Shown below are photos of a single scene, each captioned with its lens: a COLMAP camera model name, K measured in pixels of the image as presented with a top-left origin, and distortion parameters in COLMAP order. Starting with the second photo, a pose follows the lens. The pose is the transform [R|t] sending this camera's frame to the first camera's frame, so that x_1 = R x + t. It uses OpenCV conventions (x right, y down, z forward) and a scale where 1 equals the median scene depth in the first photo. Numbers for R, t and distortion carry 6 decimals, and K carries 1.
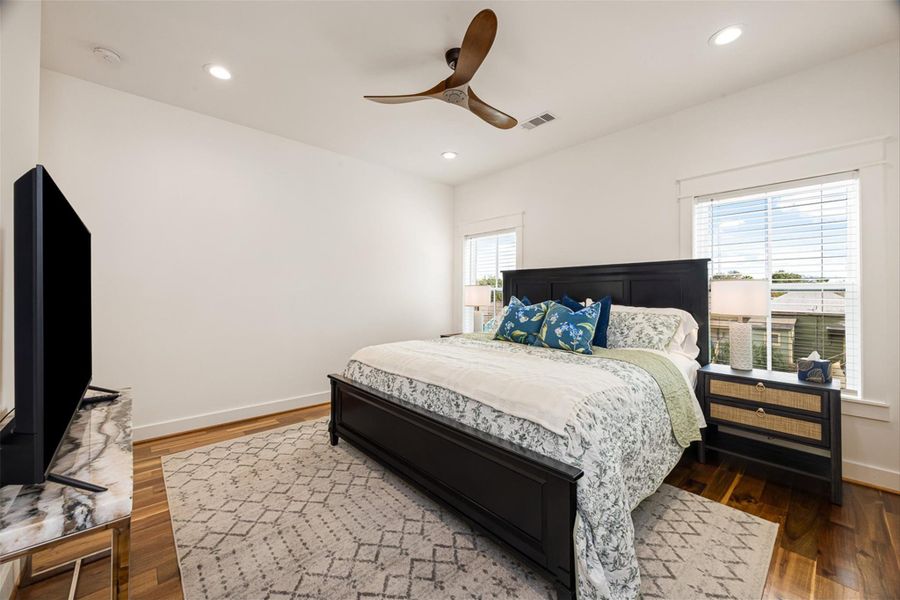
lens RADIAL K [[342.5, 0, 453.1], [0, 342.5, 294.2], [0, 0, 1]] dist [0.028347, -0.000997]
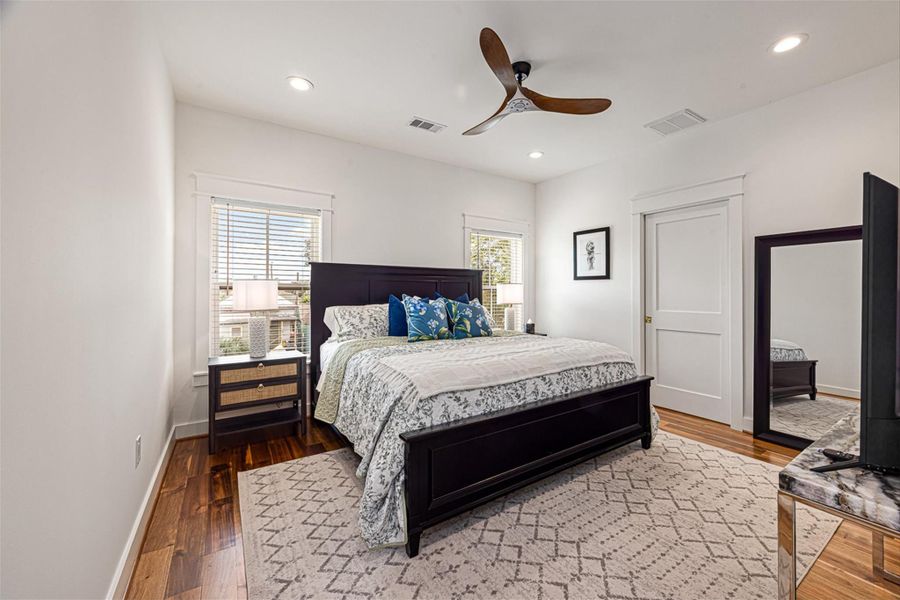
lens RADIAL K [[354.9, 0, 453.6], [0, 354.9, 294.4], [0, 0, 1]] dist [0.002704, 0.000084]
pose [[0.173227, -0.004499, 0.984872, -1.166758], [0.013065, 0.999912, 0.002270, 0.005747], [-0.984795, 0.012474, 0.173270, 1.061241]]
